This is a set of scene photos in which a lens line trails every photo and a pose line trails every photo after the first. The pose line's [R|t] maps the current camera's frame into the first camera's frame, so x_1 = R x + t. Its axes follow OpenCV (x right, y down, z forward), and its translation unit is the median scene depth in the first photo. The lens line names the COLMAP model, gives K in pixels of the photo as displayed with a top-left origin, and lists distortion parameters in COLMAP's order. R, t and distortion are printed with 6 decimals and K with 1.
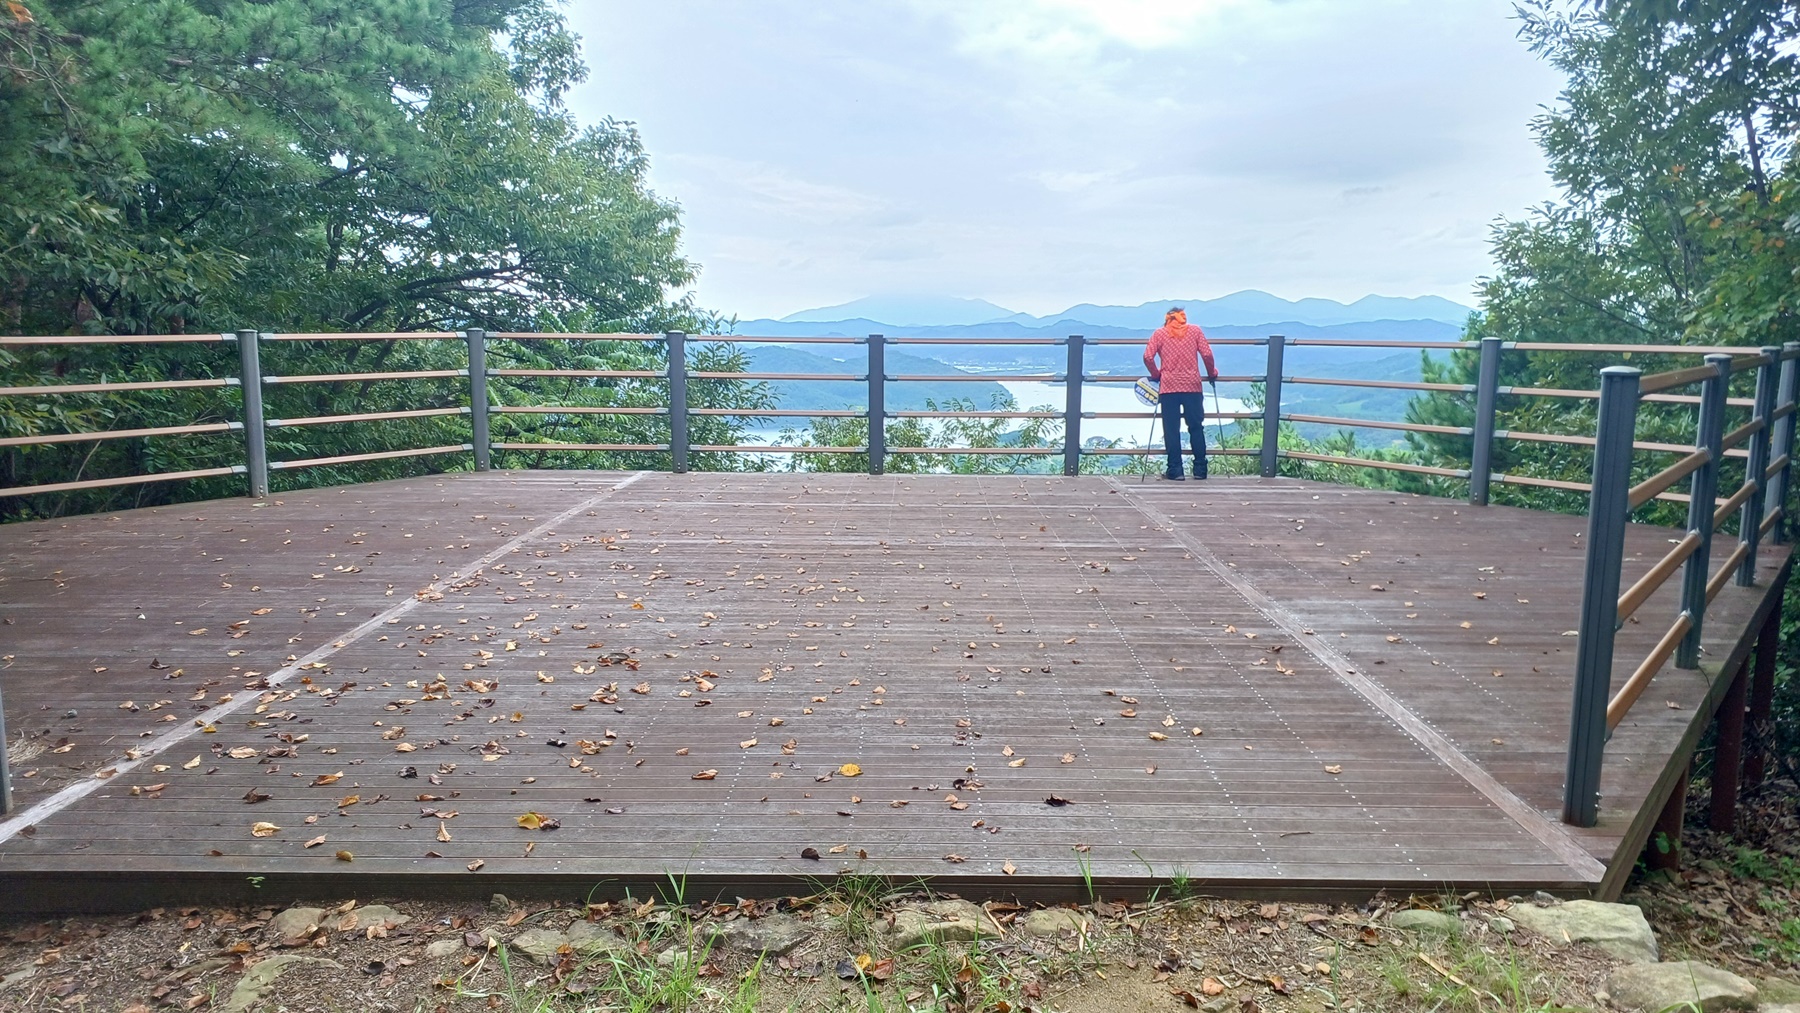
lens RADIAL K [[1230.9, 0, 899.3], [0, 1230.9, 467.7], [0, 0, 1]] dist [0.003919, 0.000724]
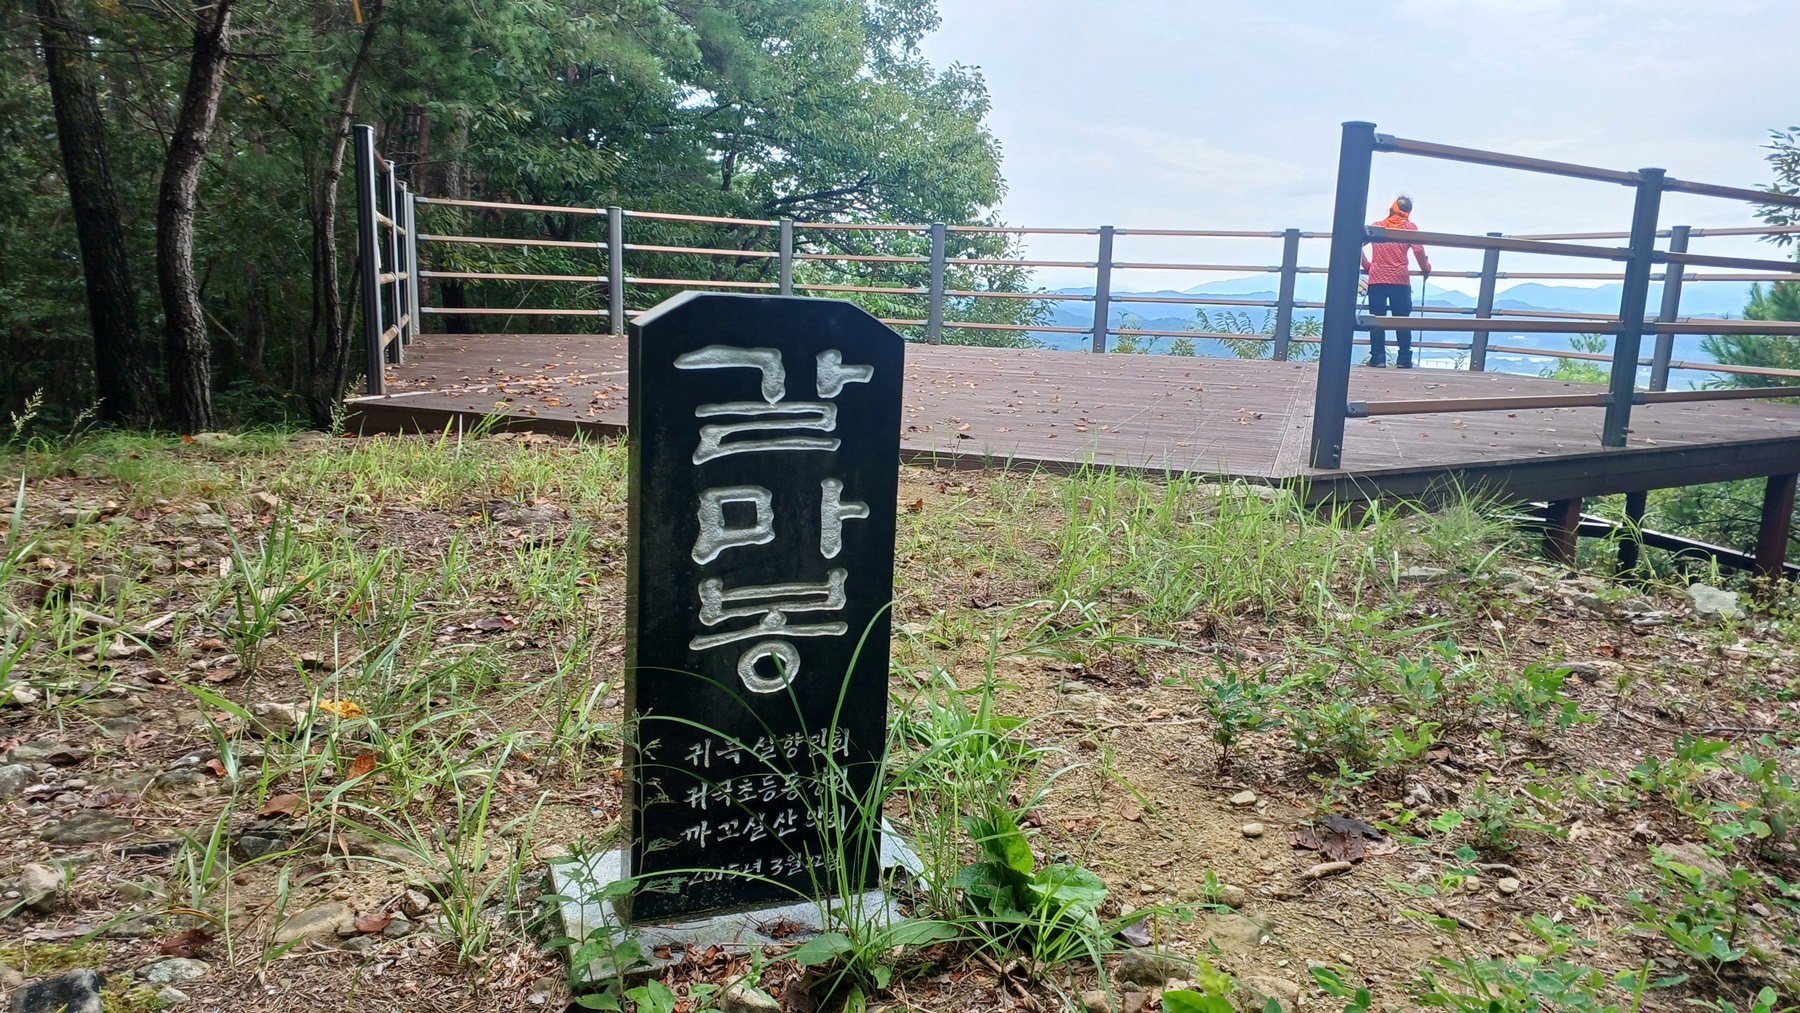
lens RADIAL K [[1209.4, 0, 900.0], [0, 1209.4, 506.5], [0, 0, 1]] dist [-0.003025, -0.001608]
pose [[0.945271, 0.087336, -0.314380, 0.172208], [-0.070792, 0.995456, 0.063686, 0.090679], [0.318514, -0.037945, 0.947159, -0.126939]]
